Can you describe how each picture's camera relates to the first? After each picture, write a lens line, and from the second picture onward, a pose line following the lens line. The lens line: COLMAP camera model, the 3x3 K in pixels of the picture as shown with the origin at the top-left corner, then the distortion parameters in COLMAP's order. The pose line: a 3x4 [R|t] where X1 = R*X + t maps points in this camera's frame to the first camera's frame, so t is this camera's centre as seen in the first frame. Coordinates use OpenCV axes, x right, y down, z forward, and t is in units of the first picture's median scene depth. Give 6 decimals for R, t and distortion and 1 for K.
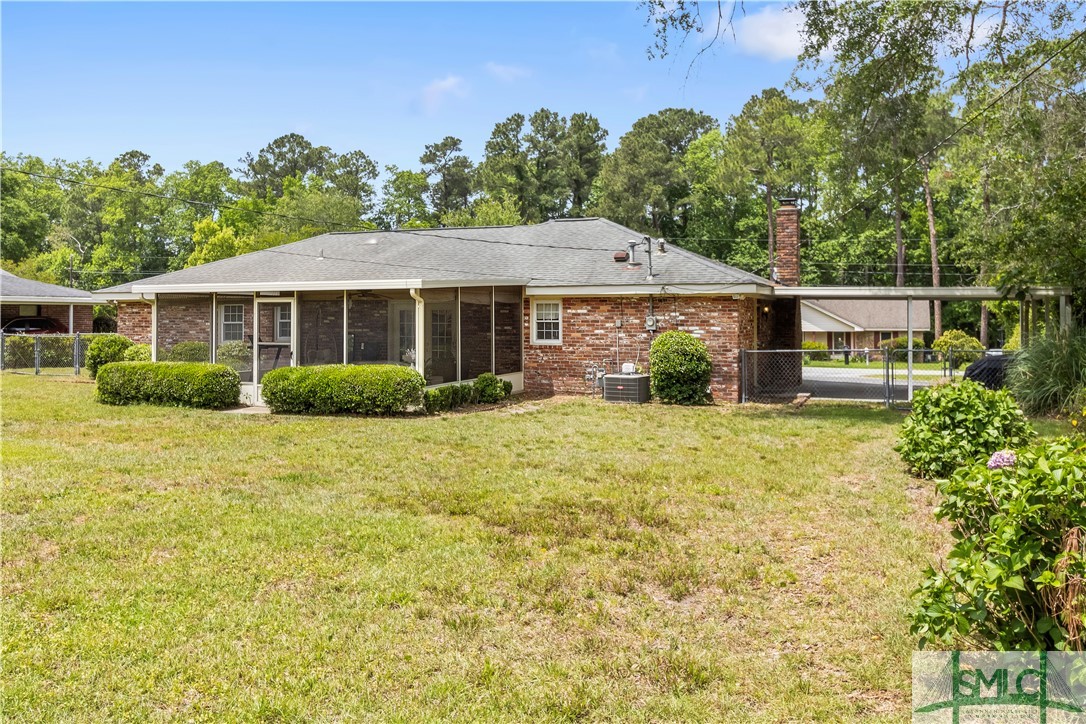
lens RADIAL K [[889.7, 0, 548.1], [0, 889.7, 324.2], [0, 0, 1]] dist [0.005949, -0.005201]
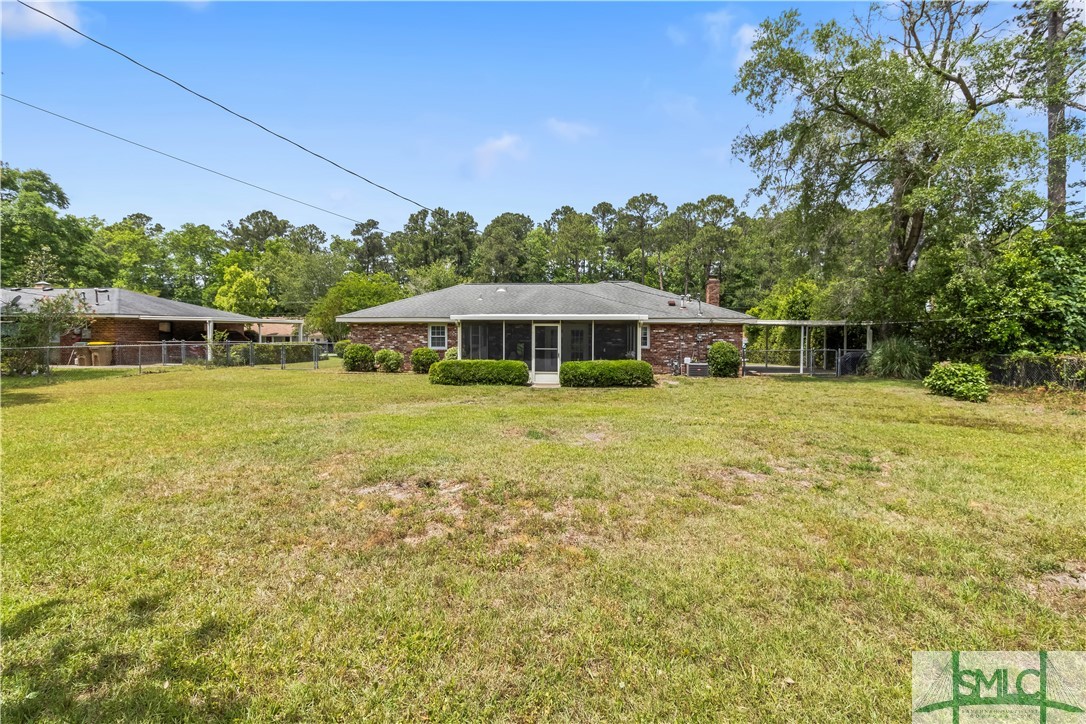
lens RADIAL K [[508.7, 0, 551.6], [0, 508.7, 357.2], [0, 0, 1]] dist [0.005688, -0.001494]
pose [[0.949797, -0.012467, 0.312617, -0.110075], [-0.001617, 0.998997, 0.044753, -0.001440], [-0.312861, -0.043012, 0.948824, 0.002027]]
